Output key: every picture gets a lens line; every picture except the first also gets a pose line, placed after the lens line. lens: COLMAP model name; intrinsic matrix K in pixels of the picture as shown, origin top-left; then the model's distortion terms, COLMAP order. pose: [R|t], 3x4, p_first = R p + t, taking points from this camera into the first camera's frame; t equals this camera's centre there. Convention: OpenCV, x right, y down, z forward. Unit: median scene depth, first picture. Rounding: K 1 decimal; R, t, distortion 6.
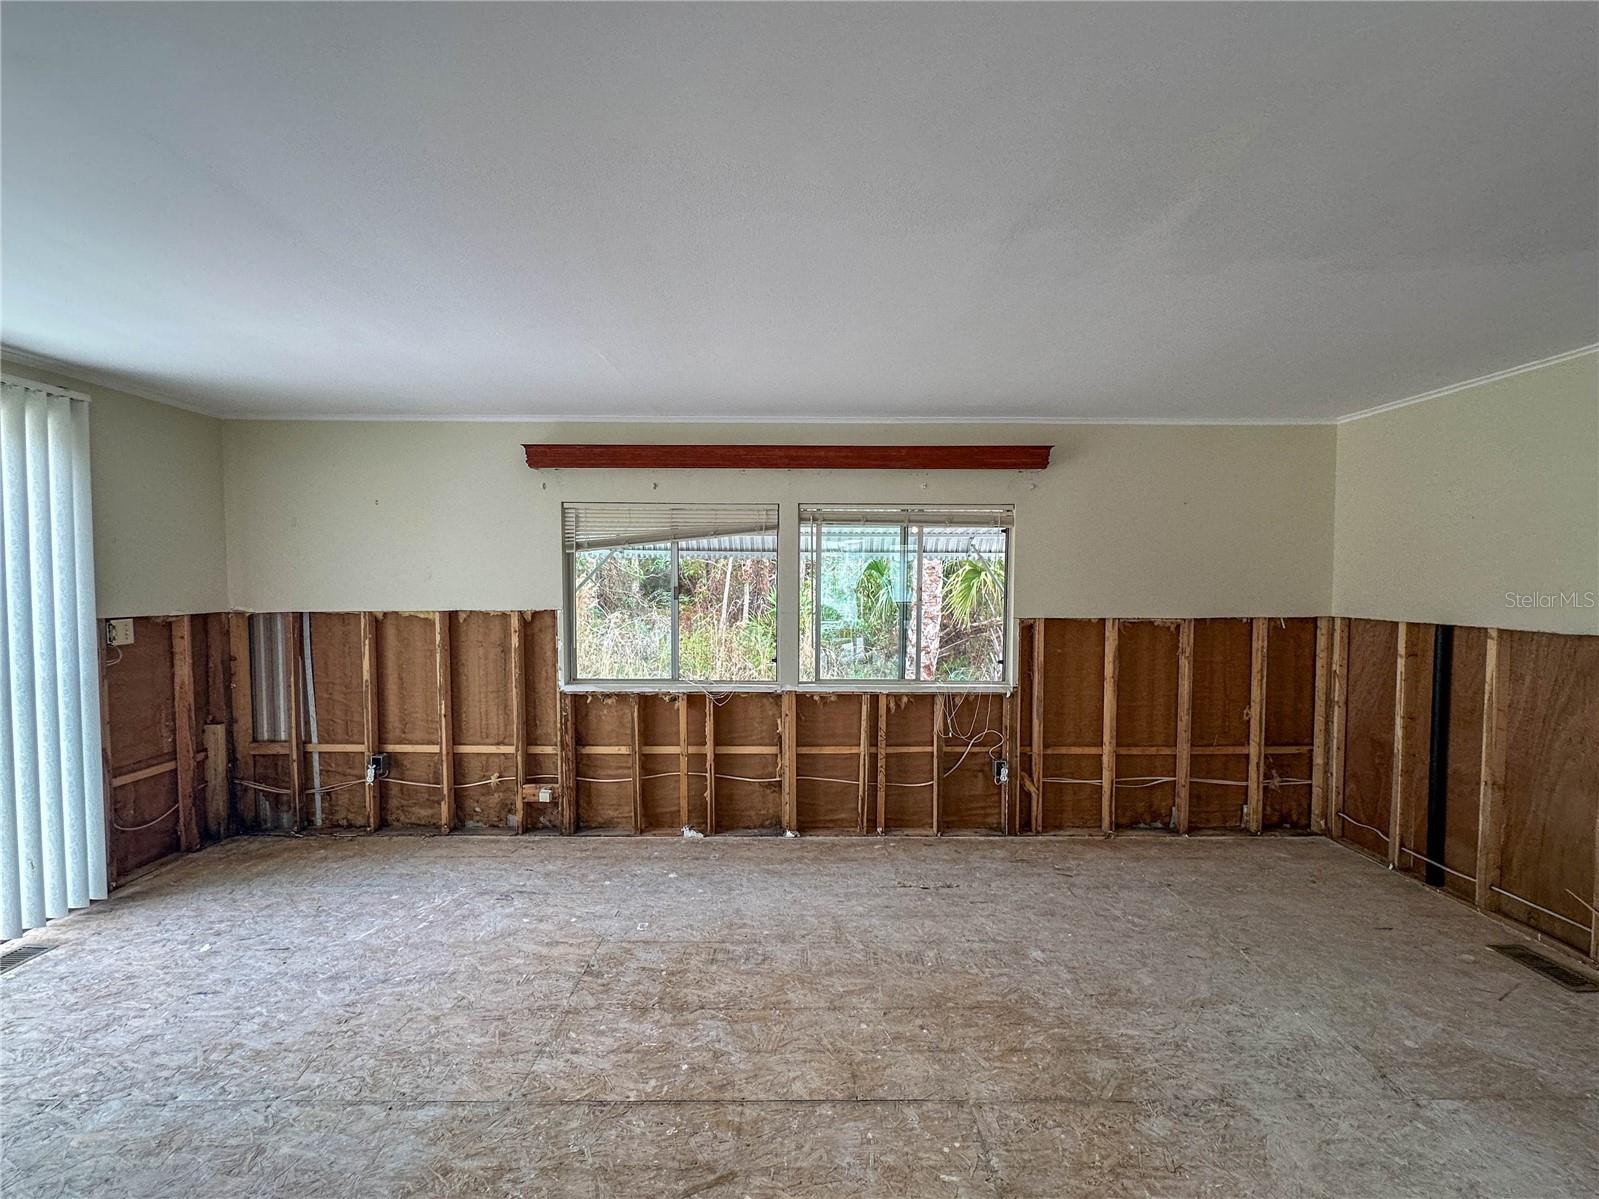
lens RADIAL K [[665.7, 0, 802.5], [0, 665.7, 601.1], [0, 0, 1]] dist [-0.003088, 0.000543]
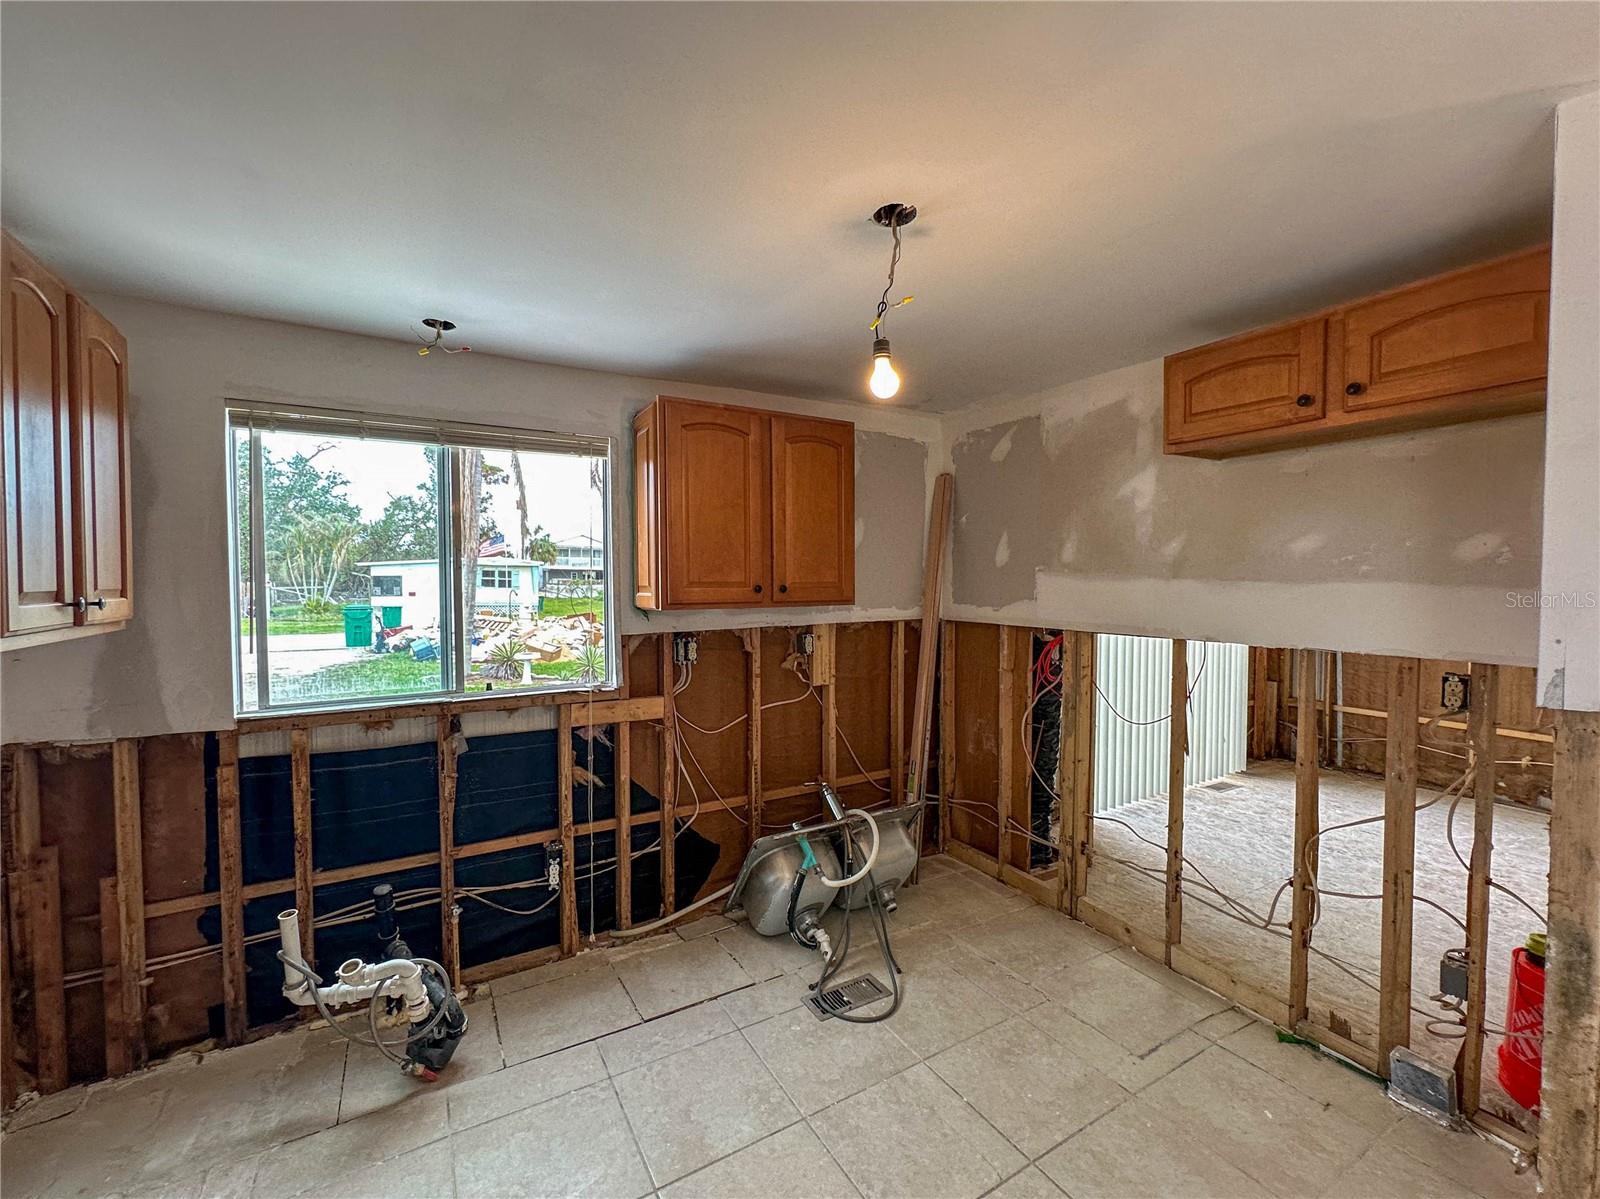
lens RADIAL K [[666.1, 0, 803.0], [0, 666.1, 601.1], [0, 0, 1]] dist [-0.003088, 0.000543]
pose [[0.502683, 0.027579, -0.864031, -0.109627], [-0.034767, 0.999327, 0.011671, 0.020566], [0.863771, 0.024173, 0.503304, -0.697036]]
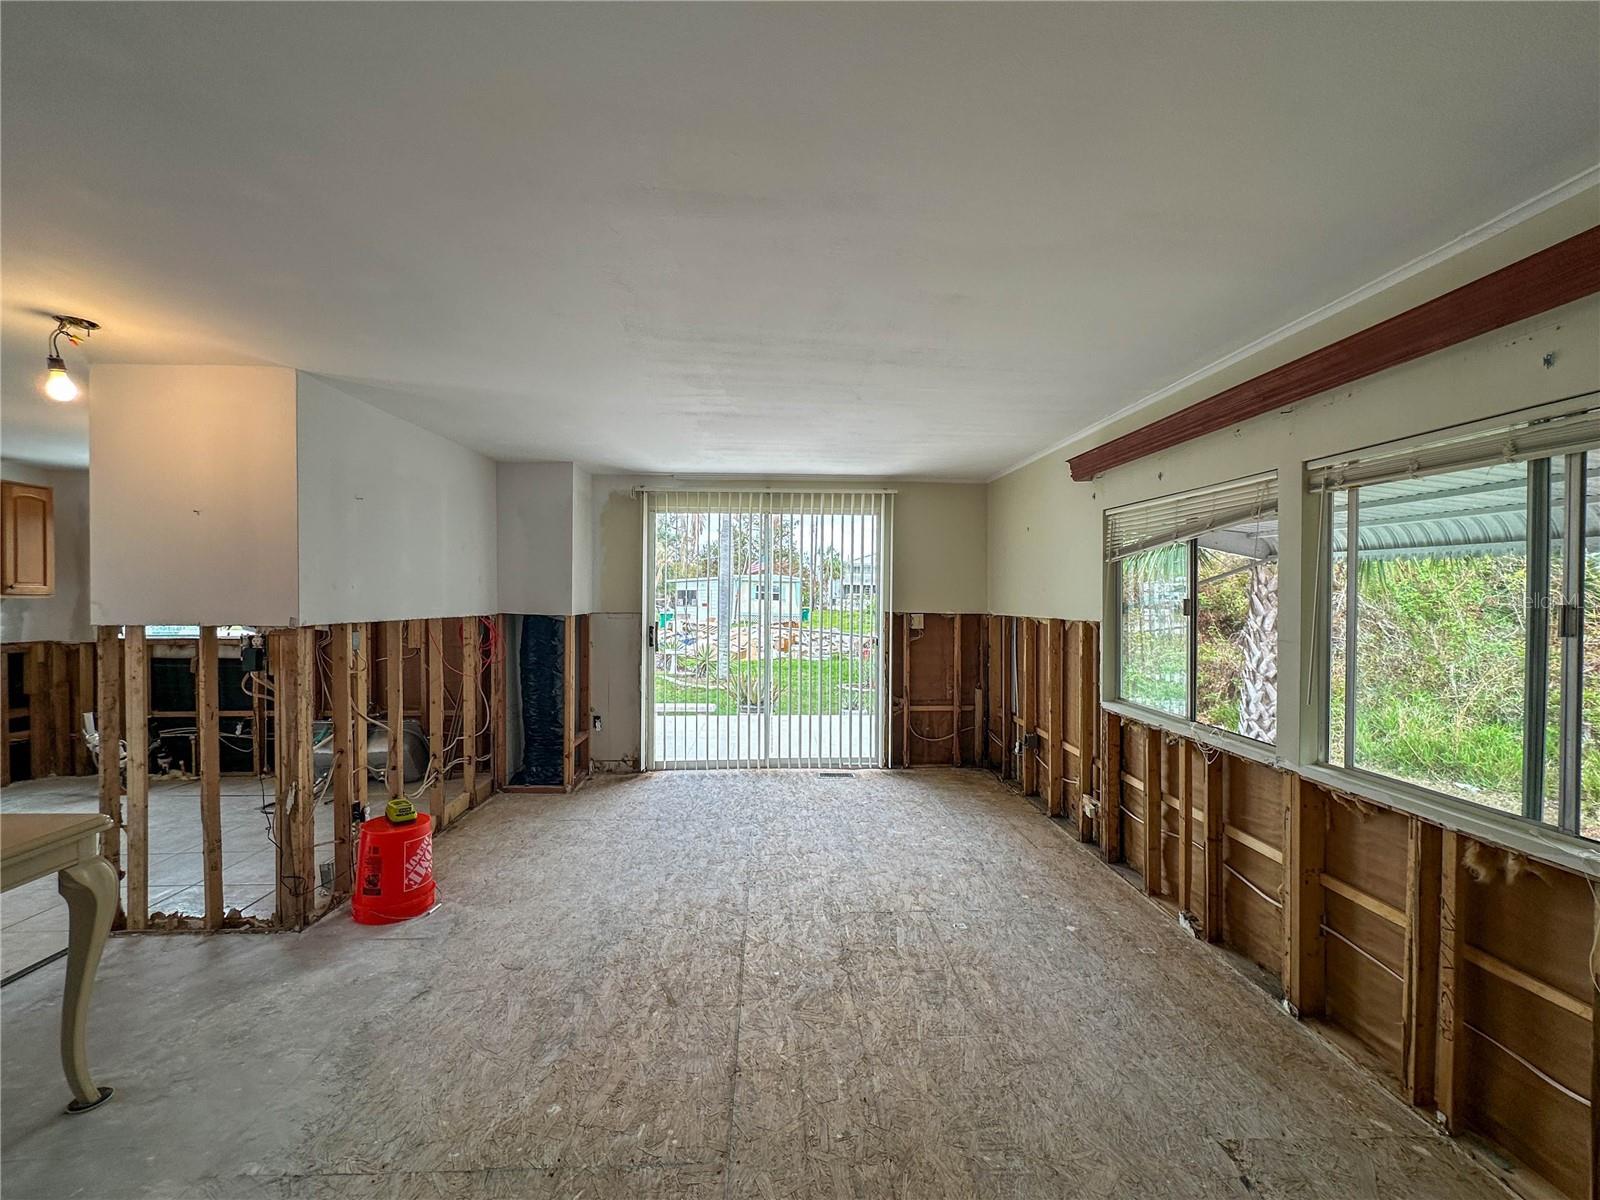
lens RADIAL K [[666.1, 0, 803.0], [0, 666.1, 601.6], [0, 0, 1]] dist [-0.003088, 0.000543]
pose [[0.038149, 0.010264, -0.999219, 0.570652], [-0.044754, 0.998961, 0.008553, -0.005558], [0.998269, 0.044393, 0.038569, 0.518097]]
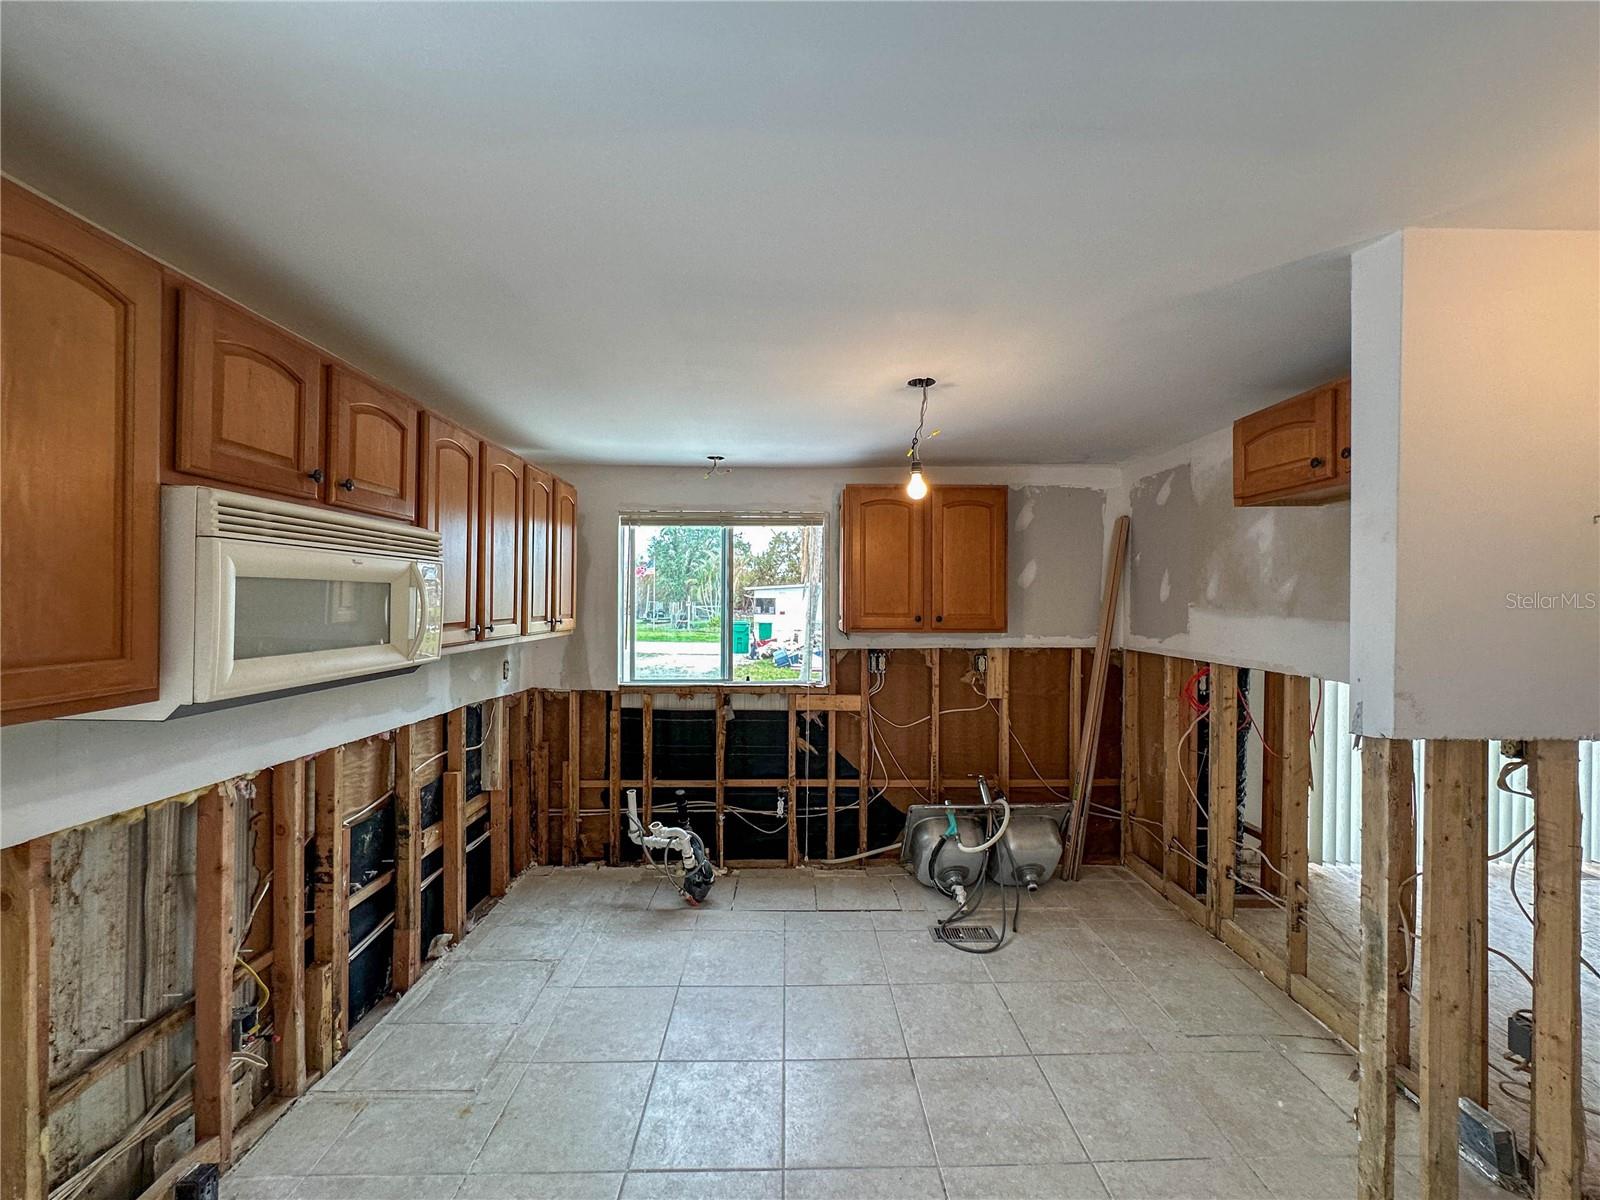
lens RADIAL K [[649.0, 0, 804.3], [0, 649.0, 601.6], [0, 0, 1]] dist [-0.002579, 0.000223]
pose [[0.016265, 0.001669, -0.999866, 0.173705], [-0.047612, 0.998865, 0.000893, 0.000089], [0.998733, 0.047591, 0.016326, -0.561749]]
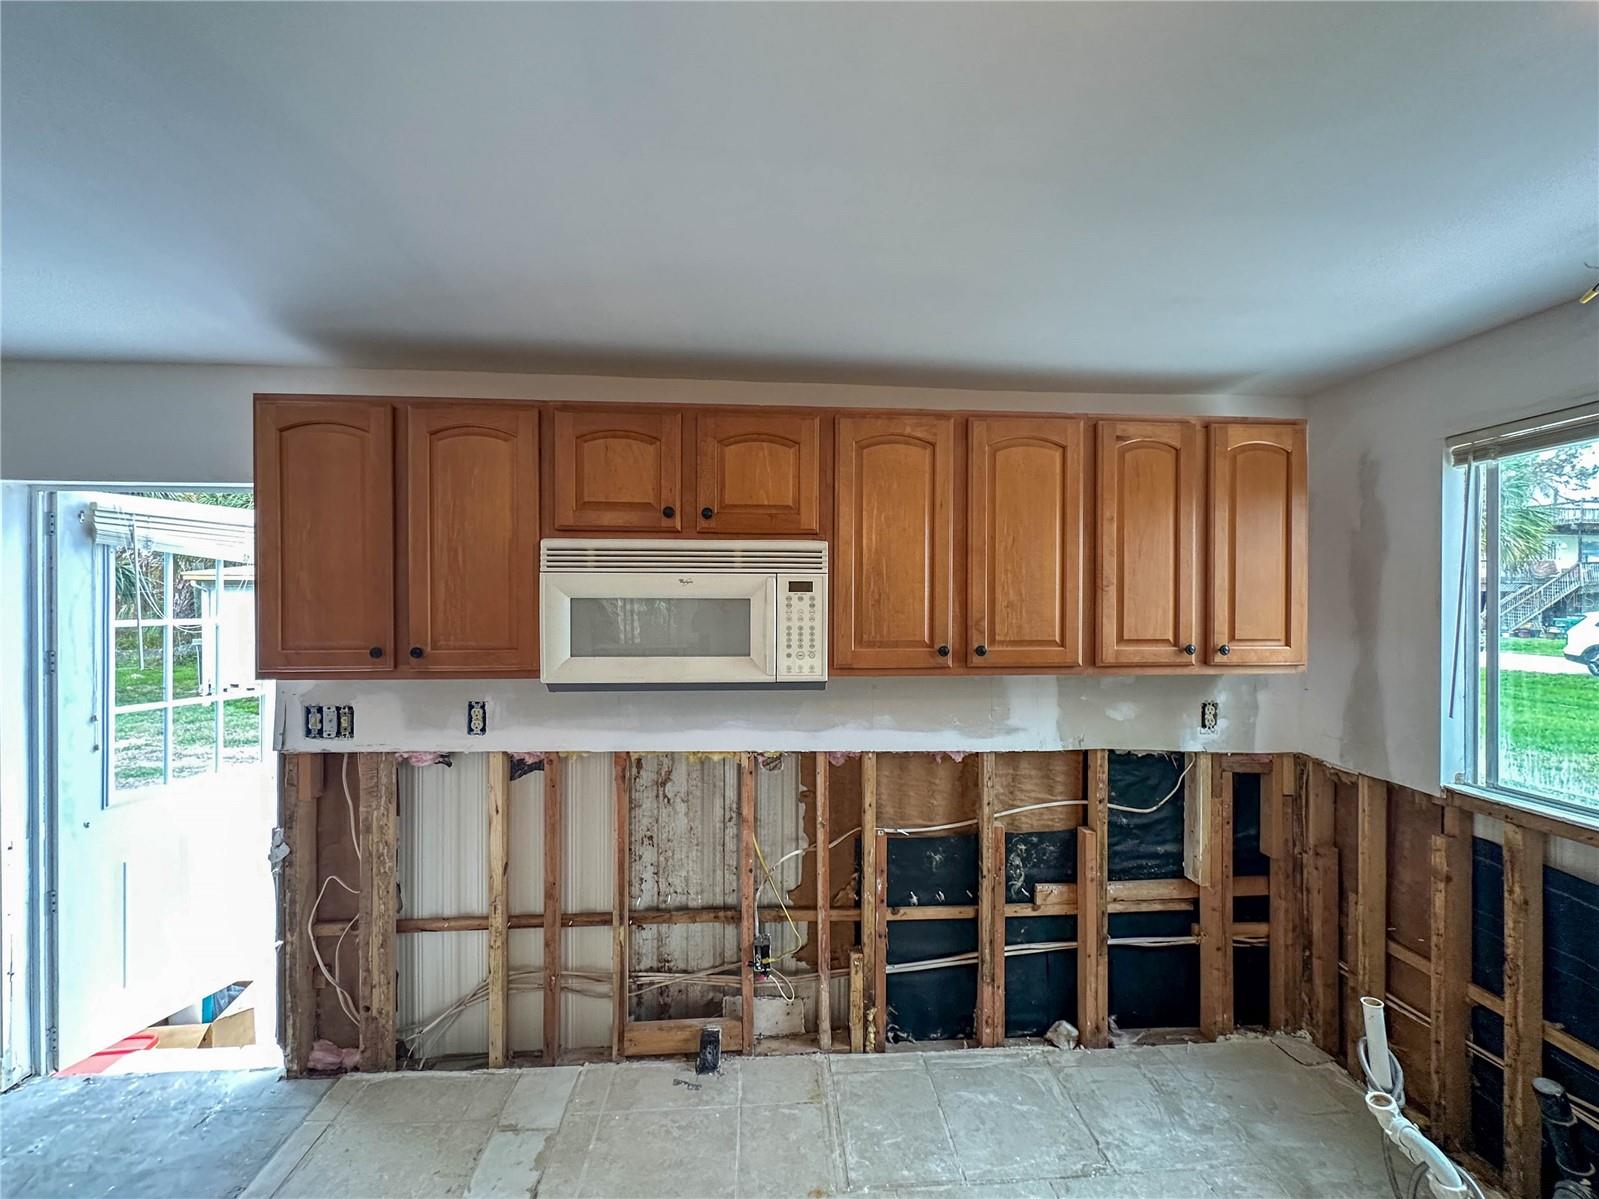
lens RADIAL K [[648.6, 0, 803.8], [0, 648.6, 601.1], [0, 0, 1]] dist [-0.002579, 0.000223]
pose [[-0.998007, -0.003857, -0.062979, -0.310686], [-0.006427, 0.999152, 0.040660, -0.017130], [0.062769, 0.040984, -0.997186, -0.363605]]
